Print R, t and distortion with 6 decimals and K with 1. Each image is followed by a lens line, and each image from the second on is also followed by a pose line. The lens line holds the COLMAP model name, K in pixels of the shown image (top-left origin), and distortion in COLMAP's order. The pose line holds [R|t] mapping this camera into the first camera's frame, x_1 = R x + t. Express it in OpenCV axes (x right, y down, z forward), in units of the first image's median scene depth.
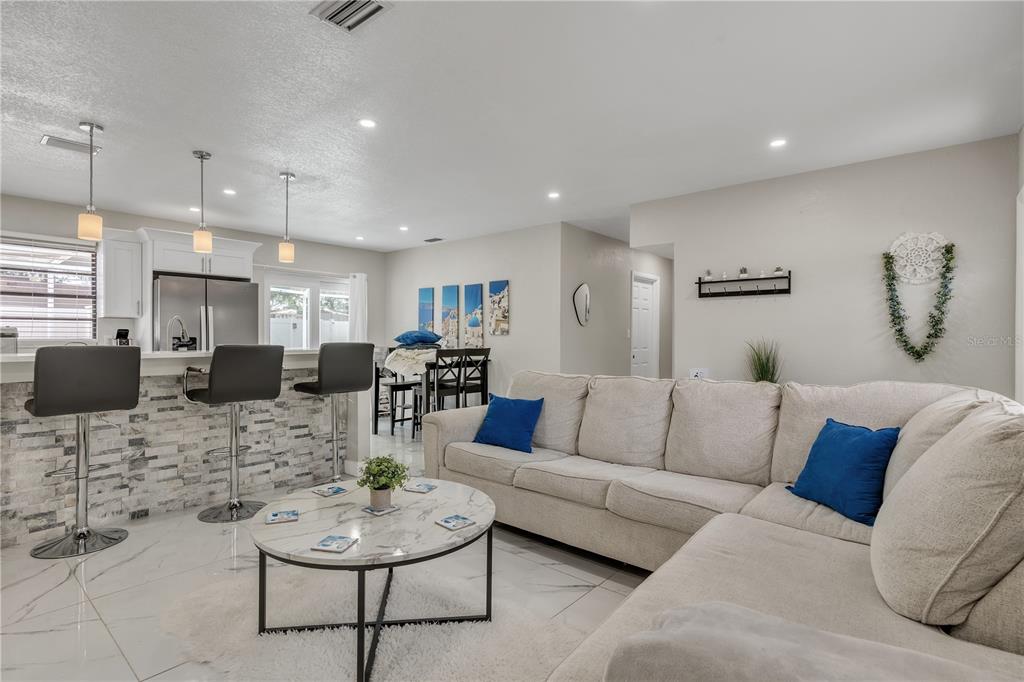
lens RADIAL K [[506.9, 0, 511.5], [0, 506.9, 342.7], [0, 0, 1]] dist [0.002647, 0.000110]
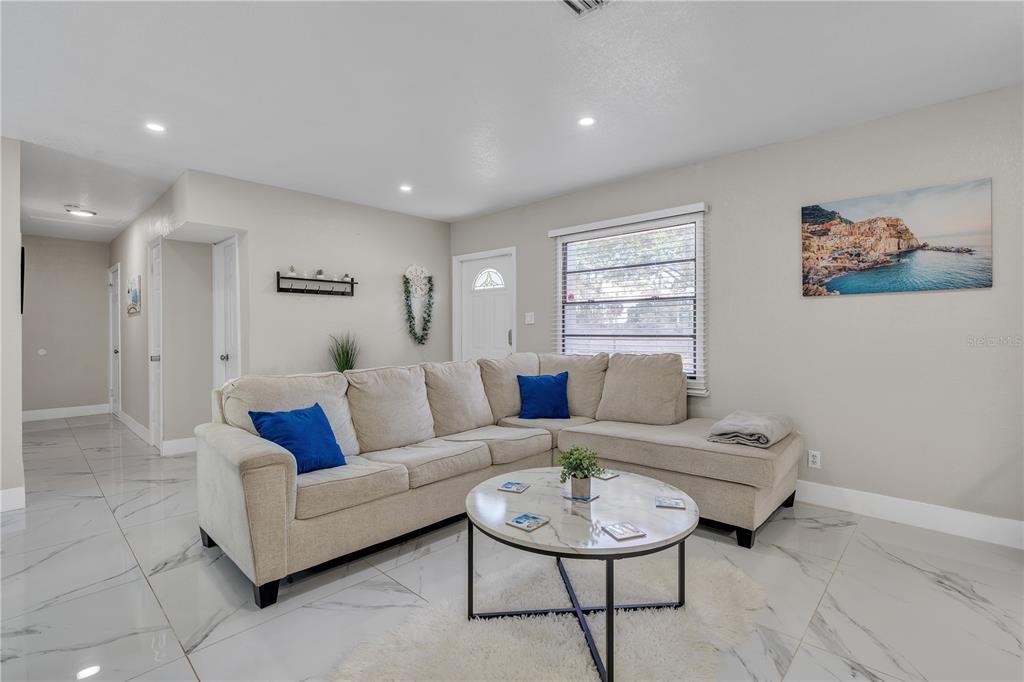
lens RADIAL K [[474.2, 0, 515.9], [0, 474.2, 331.7], [0, 0, 1]] dist [-0.005606, 0.003327]
pose [[0.057208, -0.004820, 0.998351, -0.687303], [0.015111, 0.999878, 0.003962, -0.007847], [-0.998248, 0.014860, 0.057274, 0.597014]]
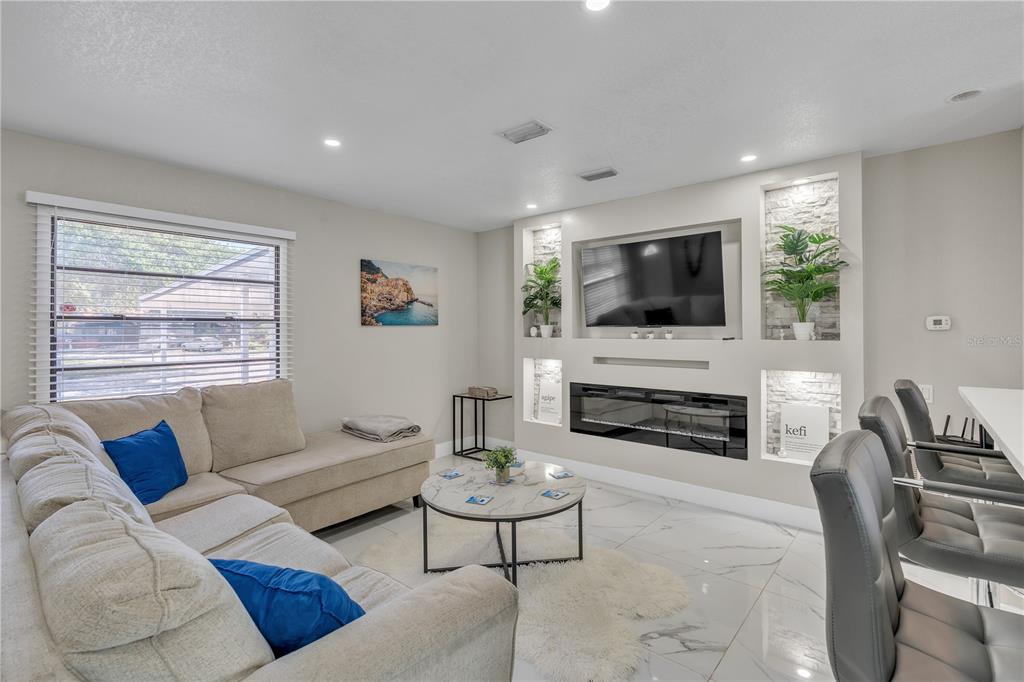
lens RADIAL K [[474.2, 0, 514.5], [0, 474.2, 329.8], [0, 0, 1]] dist [-0.005606, 0.003327]
pose [[-0.999844, 0.003039, 0.017407, -0.170388], [0.003216, 0.999943, 0.010154, -0.062555], [-0.017376, 0.010209, -0.999797, 1.305115]]
